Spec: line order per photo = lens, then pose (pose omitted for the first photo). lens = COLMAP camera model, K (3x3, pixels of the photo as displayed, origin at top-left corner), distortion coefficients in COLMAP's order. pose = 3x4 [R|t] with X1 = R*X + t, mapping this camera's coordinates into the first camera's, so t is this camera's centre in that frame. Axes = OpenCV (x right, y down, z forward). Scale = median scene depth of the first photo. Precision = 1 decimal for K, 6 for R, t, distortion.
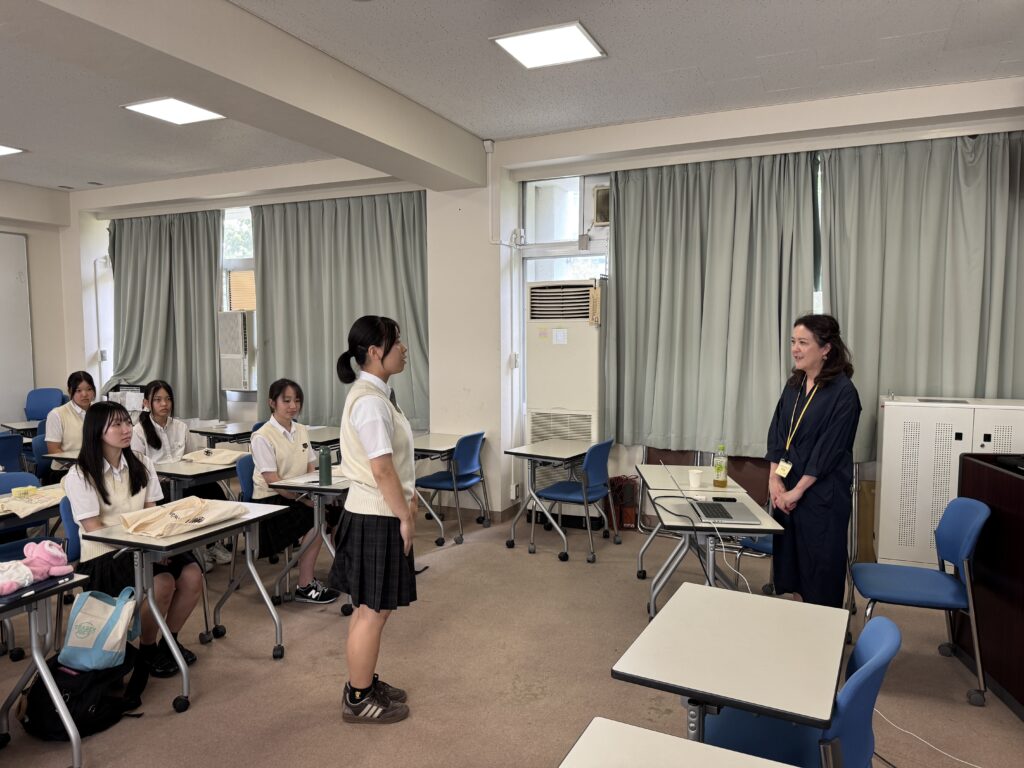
lens RADIAL K [[729.2, 0, 507.0], [0, 729.2, 401.3], [0, 0, 1]] dist [0.072293, -0.075649]
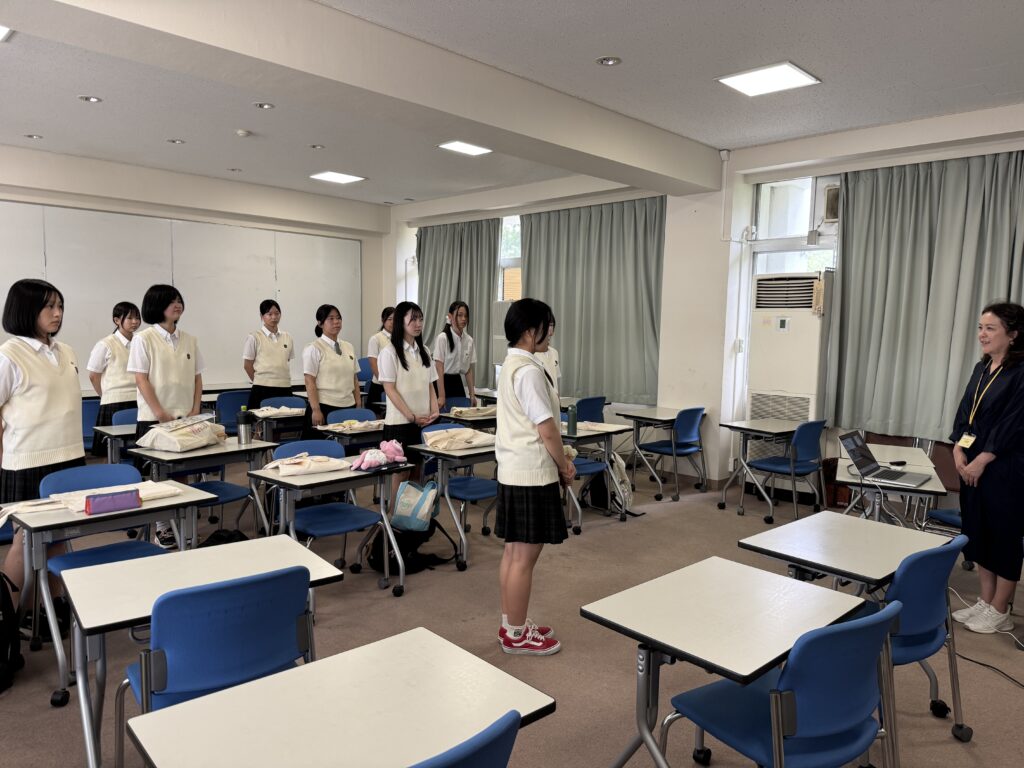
lens RADIAL K [[729.2, 0, 496.4], [0, 729.2, 388.3], [0, 0, 1]] dist [0.072293, -0.075649]
pose [[0.936487, 0.053341, -0.346623, 0.059219], [-0.054792, 0.998482, 0.005618, 0.023864], [0.346396, 0.013731, 0.937988, -0.182346]]
